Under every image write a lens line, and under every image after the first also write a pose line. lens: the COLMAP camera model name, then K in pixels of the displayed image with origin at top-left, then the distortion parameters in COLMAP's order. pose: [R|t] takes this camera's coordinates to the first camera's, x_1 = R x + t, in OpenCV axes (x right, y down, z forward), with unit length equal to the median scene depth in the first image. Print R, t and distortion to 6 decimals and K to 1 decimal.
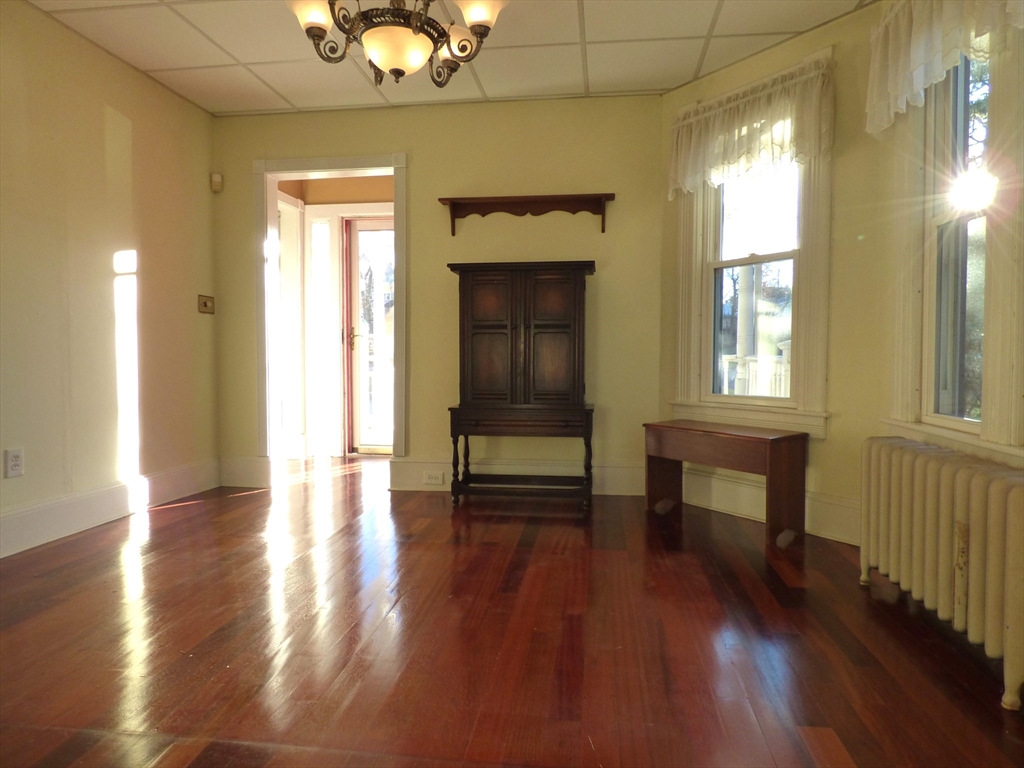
lens RADIAL K [[651.0, 0, 530.9], [0, 651.0, 380.5], [0, 0, 1]] dist [-0.000074, 0.000521]
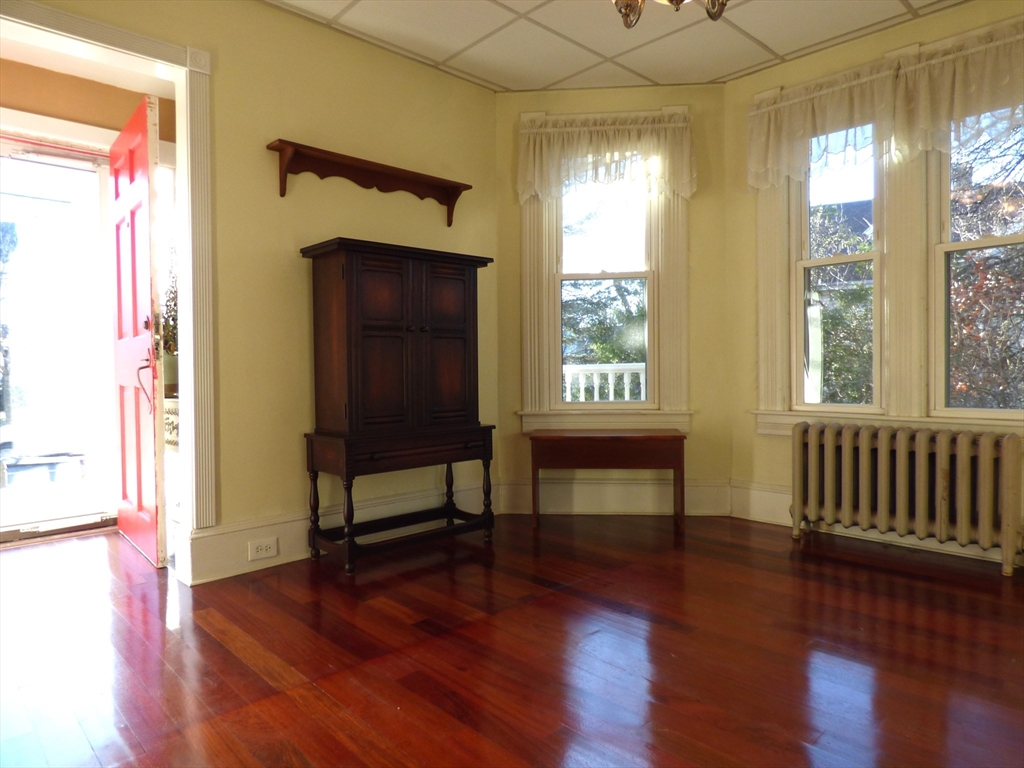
lens RADIAL K [[651.0, 0, 530.9], [0, 651.0, 380.5], [0, 0, 1]] dist [-0.000074, 0.000521]
pose [[0.636192, -0.025423, 0.771112, -0.533378], [0.043400, 0.999054, -0.002868, -0.012053], [-0.770309, 0.035291, 0.636693, 0.381058]]
